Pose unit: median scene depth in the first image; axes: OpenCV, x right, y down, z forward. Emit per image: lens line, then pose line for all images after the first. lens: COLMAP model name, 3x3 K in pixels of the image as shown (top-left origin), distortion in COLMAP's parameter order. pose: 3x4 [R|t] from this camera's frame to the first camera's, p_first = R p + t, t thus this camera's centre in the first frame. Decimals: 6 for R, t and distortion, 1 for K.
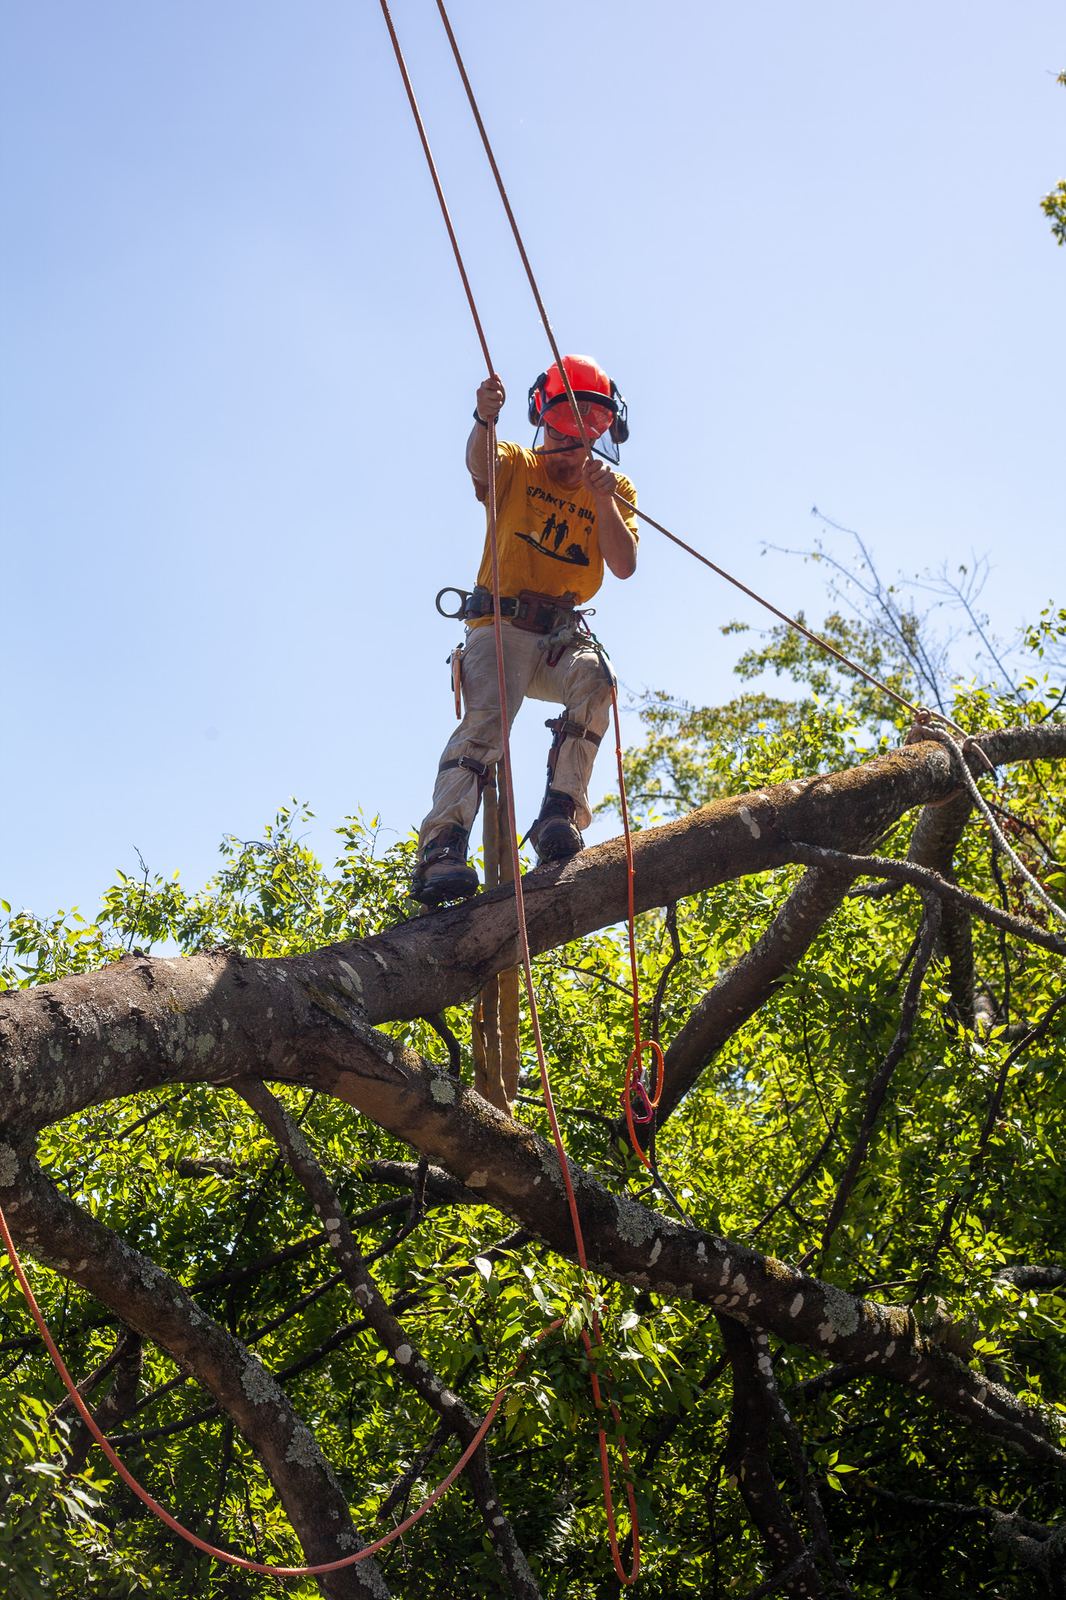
lens RADIAL K [[2281.4, 0, 533.0], [0, 2281.4, 800.0], [0, 0, 1]] dist [-0.025517, -0.886407]
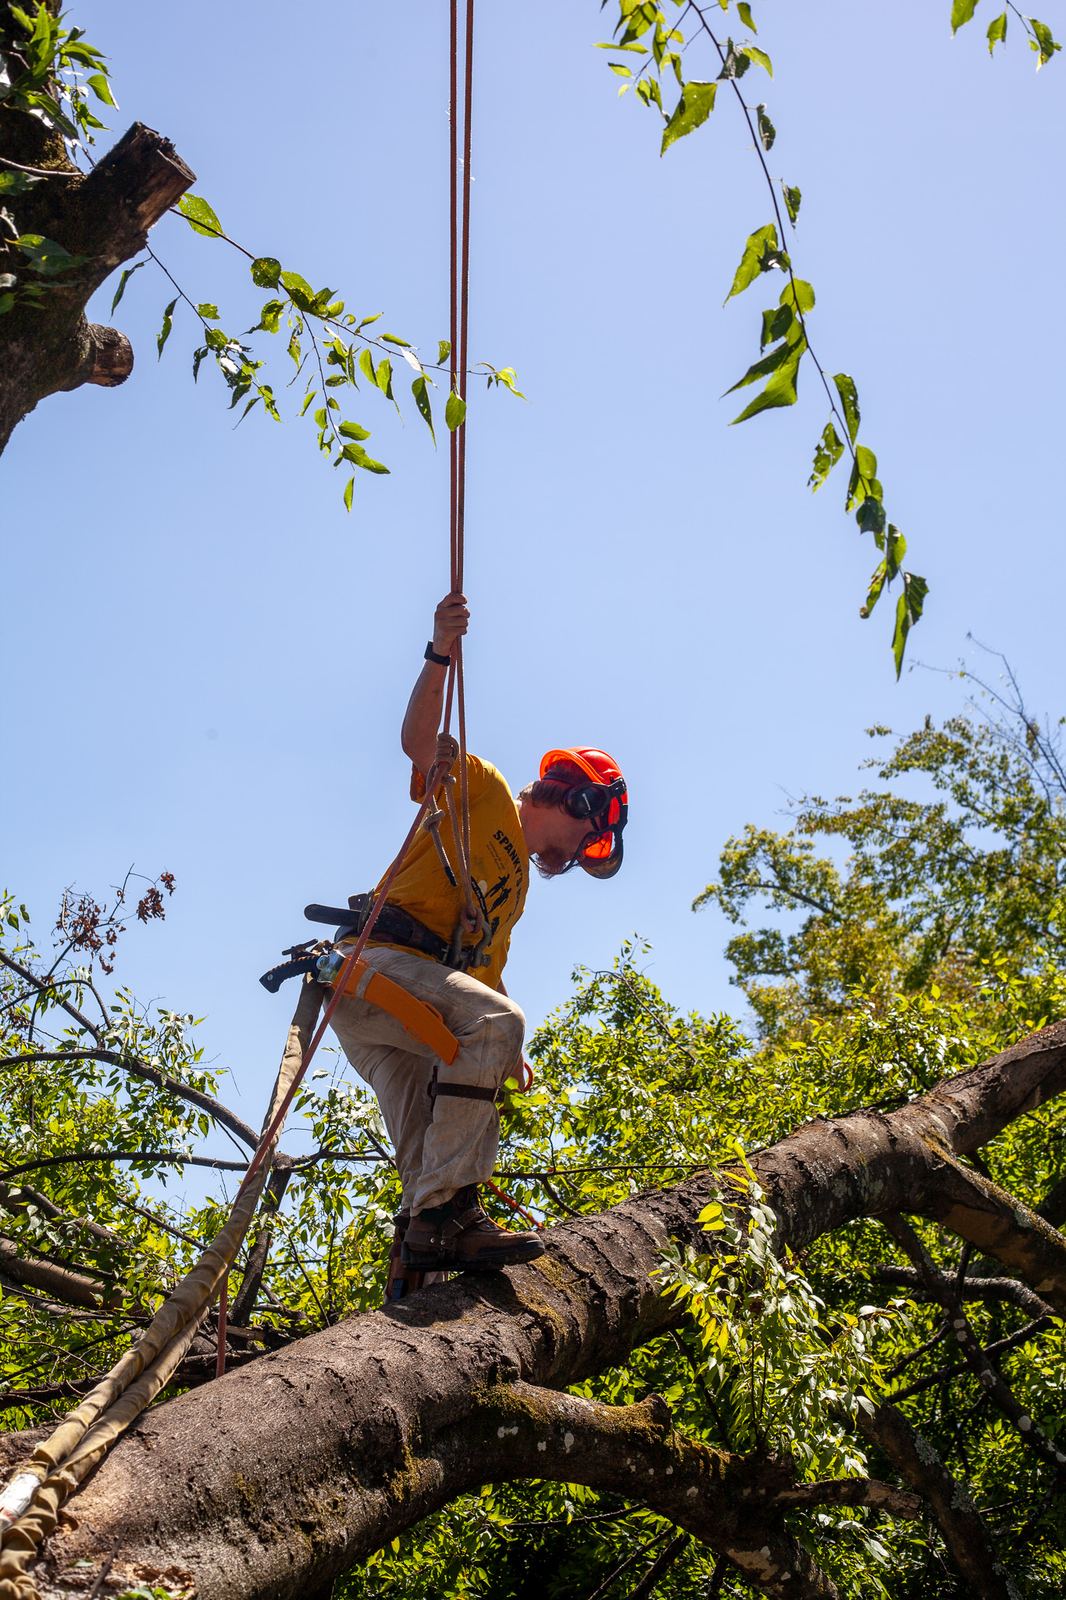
lens RADIAL K [[2208.6, 0, 533.0], [0, 2208.6, 800.0], [0, 0, 1]] dist [-0.106813, -0.070612]
pose [[0.999976, -0.003221, -0.006112, -0.277437], [0.003030, 0.999516, -0.030976, -0.063176], [0.006209, 0.030957, 0.999501, -0.217067]]
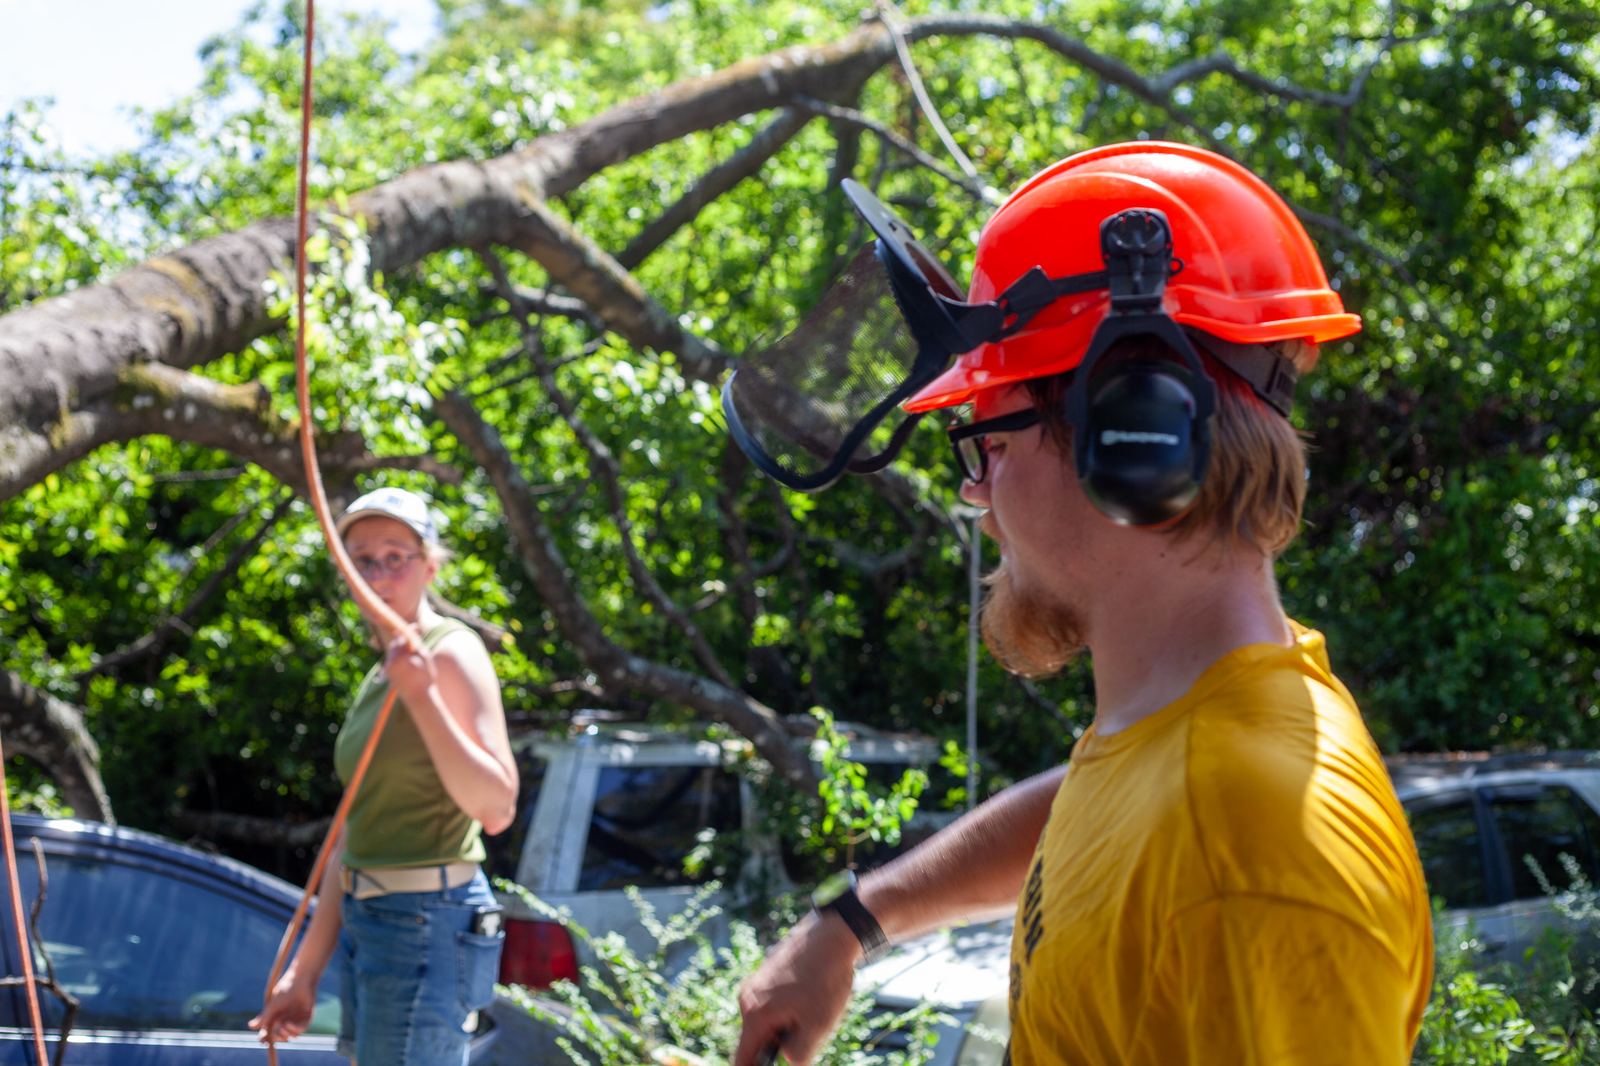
lens RADIAL K [[2172.9, 0, 800.0], [0, 2172.9, 533.0], [0, 0, 1]] dist [-0.006024, -0.570211]
pose [[0.962584, 0.046824, 0.266907, -0.264510], [-0.124967, 0.950672, 0.283910, -0.122824], [-0.240448, -0.306642, 0.920954, -0.430877]]
